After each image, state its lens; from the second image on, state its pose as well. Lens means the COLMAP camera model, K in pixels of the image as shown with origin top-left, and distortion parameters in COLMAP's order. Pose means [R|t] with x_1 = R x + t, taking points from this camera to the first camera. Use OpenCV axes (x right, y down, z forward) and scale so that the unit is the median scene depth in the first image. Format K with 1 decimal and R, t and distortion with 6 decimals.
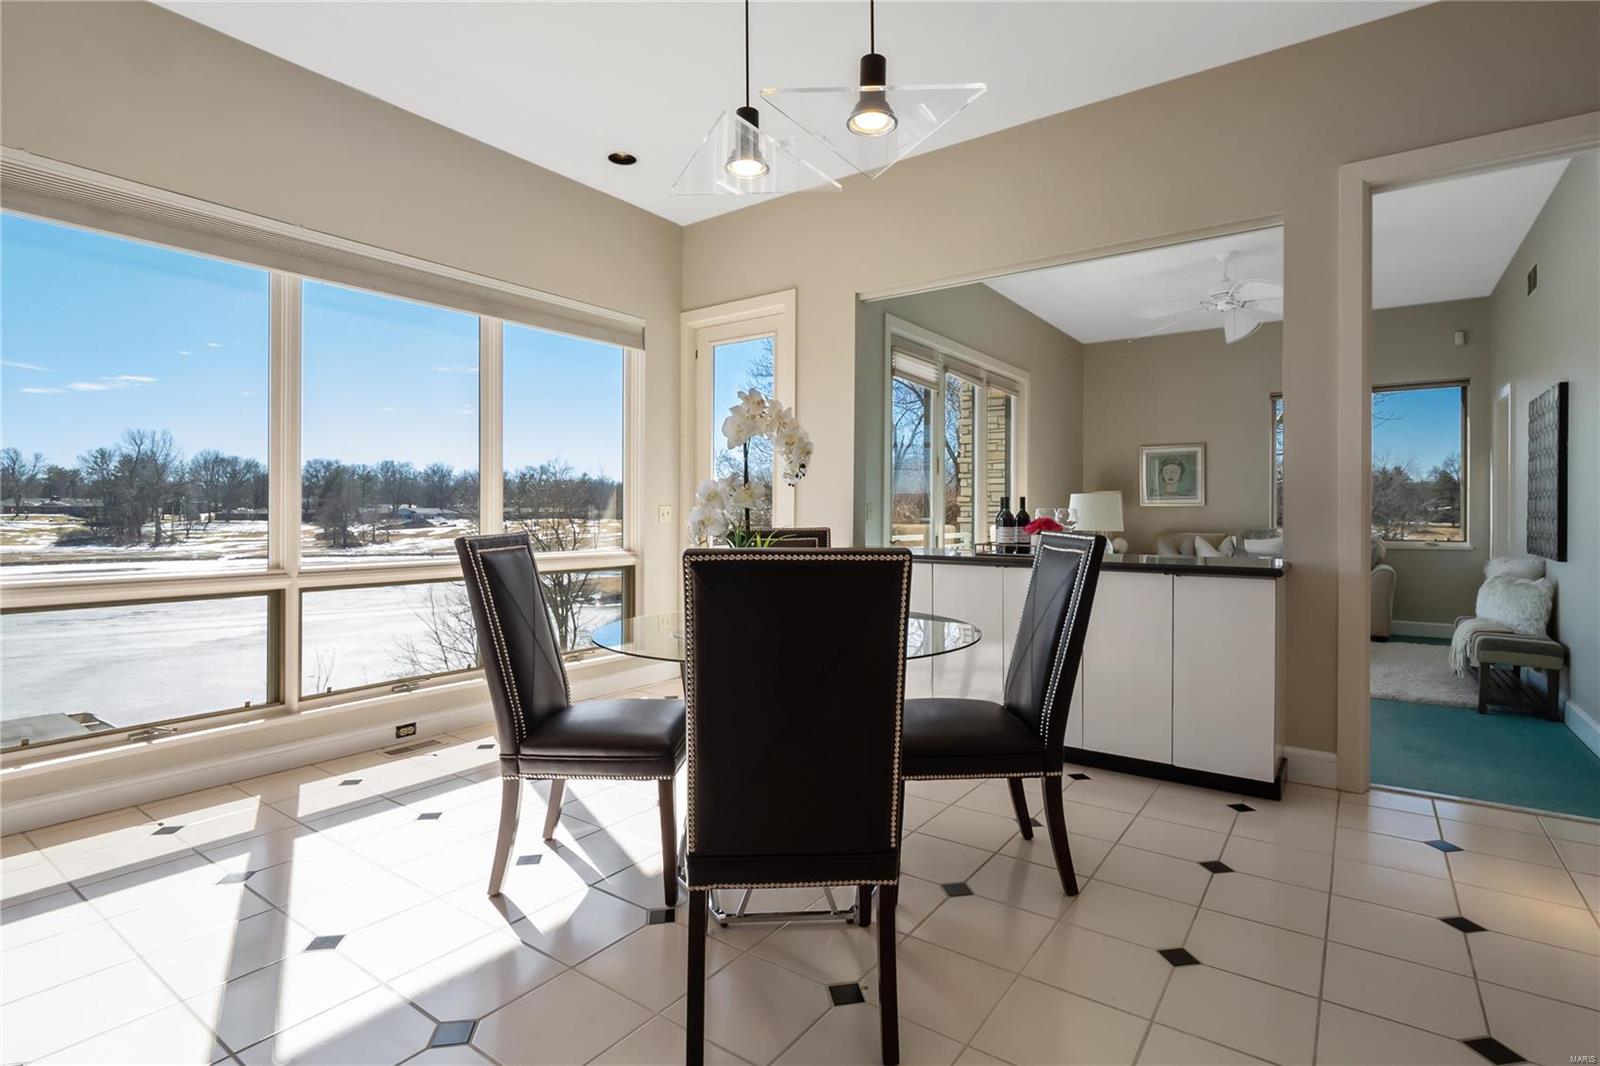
lens RADIAL K [[727.3, 0, 808.1], [0, 727.3, 514.6], [0, 0, 1]] dist [-0.003445, -0.000307]
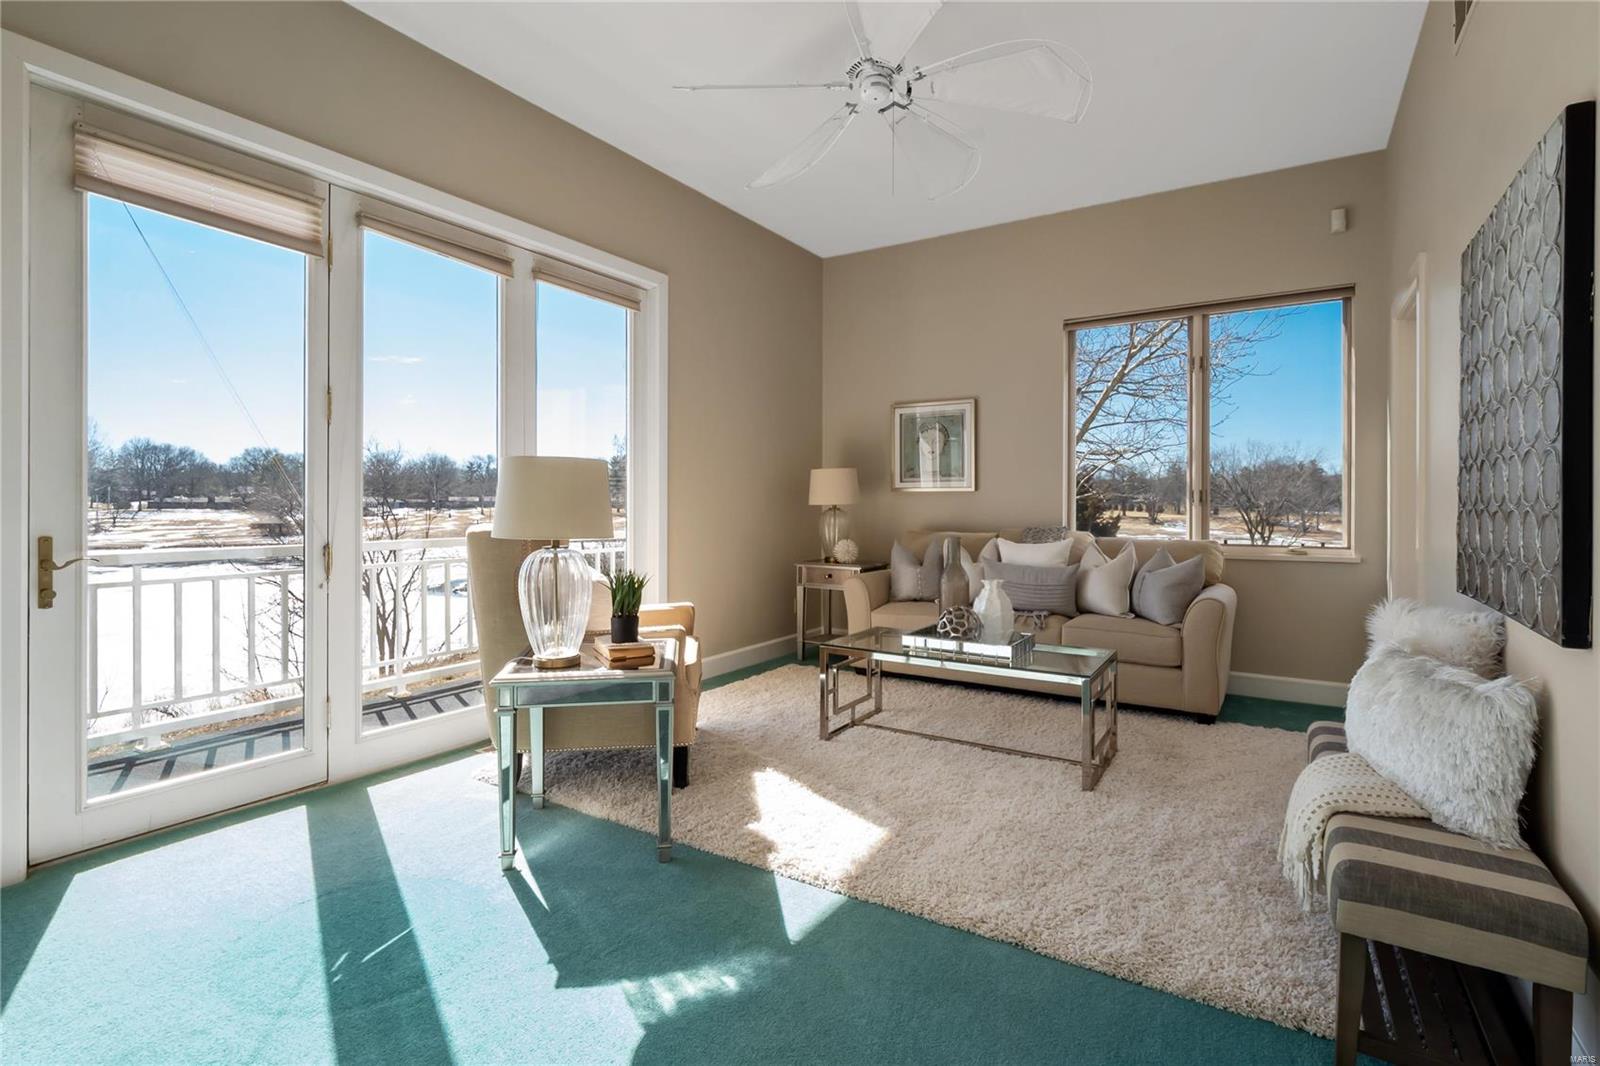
lens RADIAL K [[715.4, 0, 773.7], [0, 715.4, 502.4], [0, 0, 1]] dist [-0.003313, -0.000966]
pose [[0.999328, 0.002057, 0.036607, 0.398251], [-0.001971, 0.999995, -0.002360, -0.000170], [-0.036612, 0.002286, 0.999327, 0.413779]]
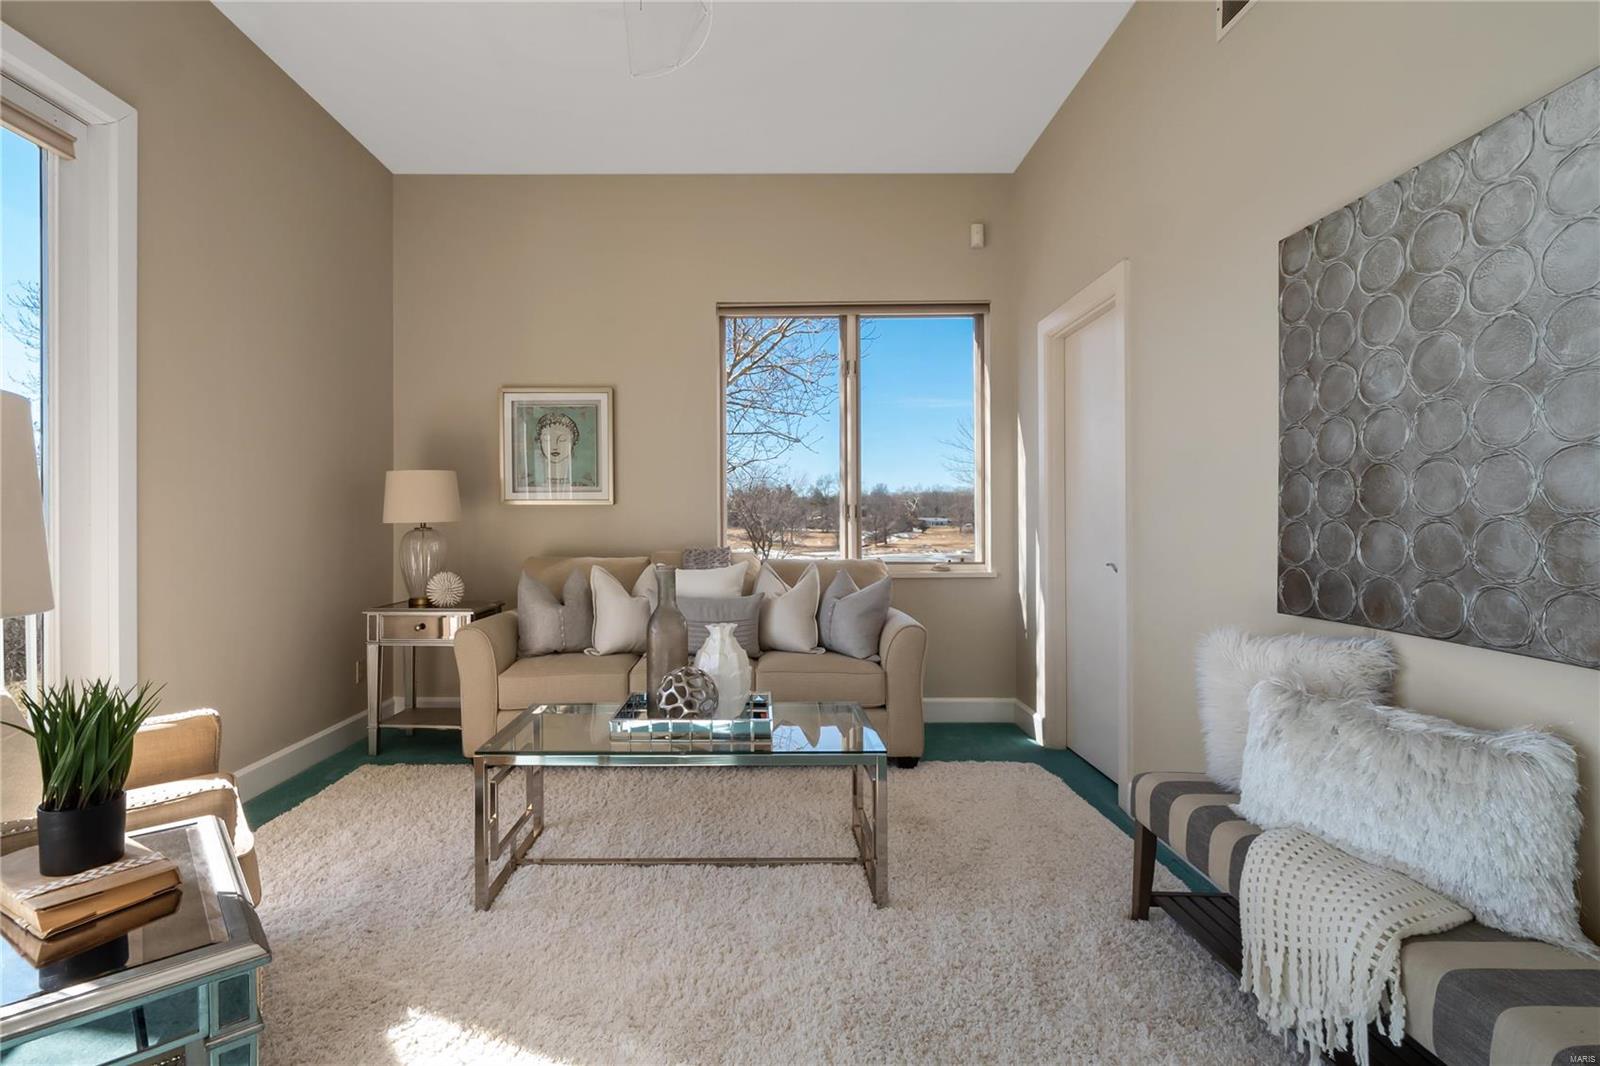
lens RADIAL K [[760.5, 0, 714.1], [0, 760.5, 519.3], [0, 0, 1]] dist [-0.004272, -0.000391]
pose [[0.831020, 0.000041, 0.556242, 0.354499], [0.003275, 0.999982, -0.004966, 0.001384], [-0.556233, 0.005949, 0.831005, 0.591358]]
